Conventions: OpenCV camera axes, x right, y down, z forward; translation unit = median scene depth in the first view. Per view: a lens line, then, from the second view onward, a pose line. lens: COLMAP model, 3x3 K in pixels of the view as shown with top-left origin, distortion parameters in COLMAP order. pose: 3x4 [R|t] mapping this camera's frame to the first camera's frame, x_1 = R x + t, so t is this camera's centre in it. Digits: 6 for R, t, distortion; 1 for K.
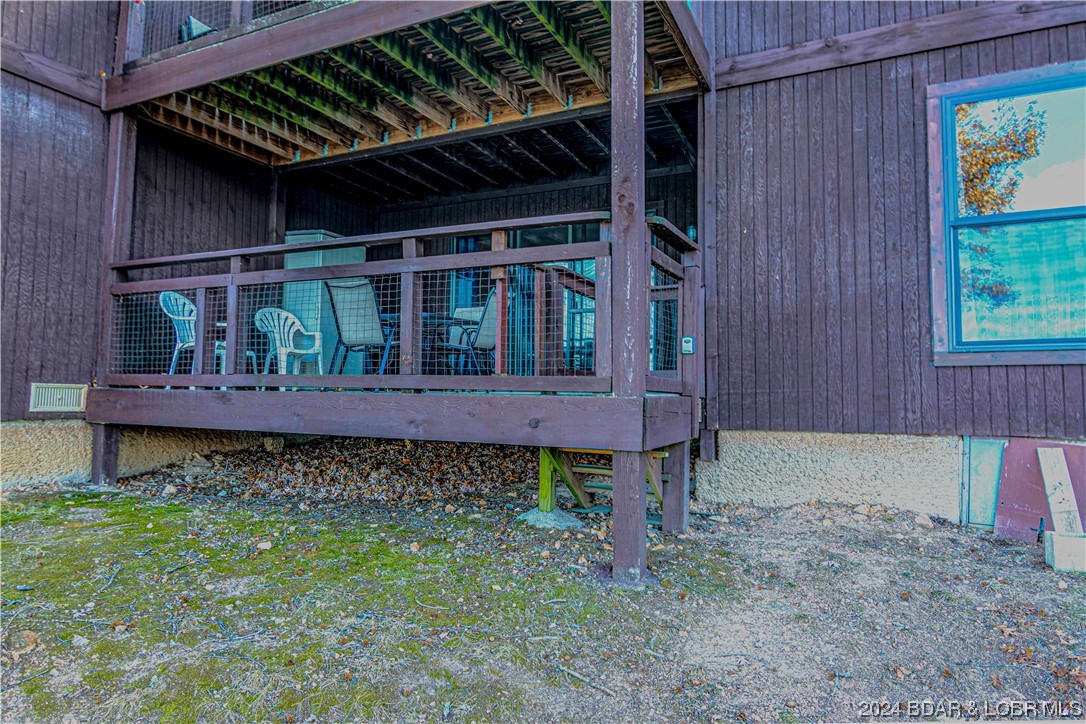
lens RADIAL K [[667.0, 0, 543.3], [0, 667.0, 359.6], [0, 0, 1]] dist [-0.000550, -0.009908]
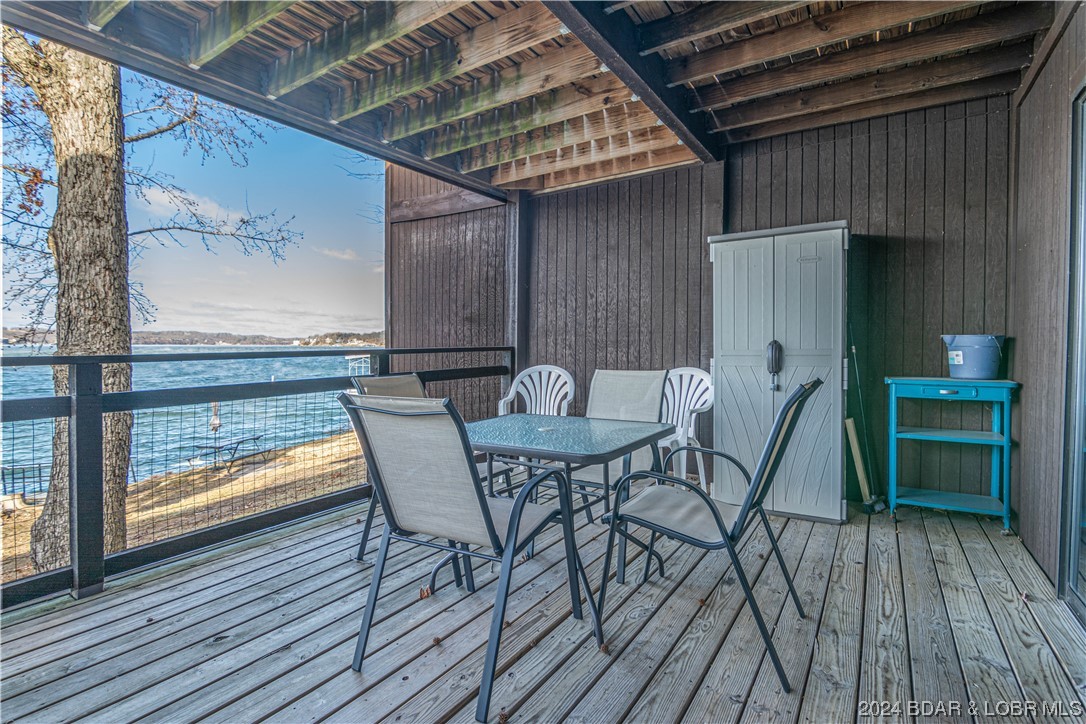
lens RADIAL K [[521.4, 0, 543.7], [0, 521.4, 357.3], [0, 0, 1]] dist [-0.006196, -0.004769]
pose [[-0.139513, 0.011918, -0.990148, 0.183026], [0.055293, 0.998461, 0.004228, -0.115519], [0.988675, -0.054158, -0.139958, 1.093515]]
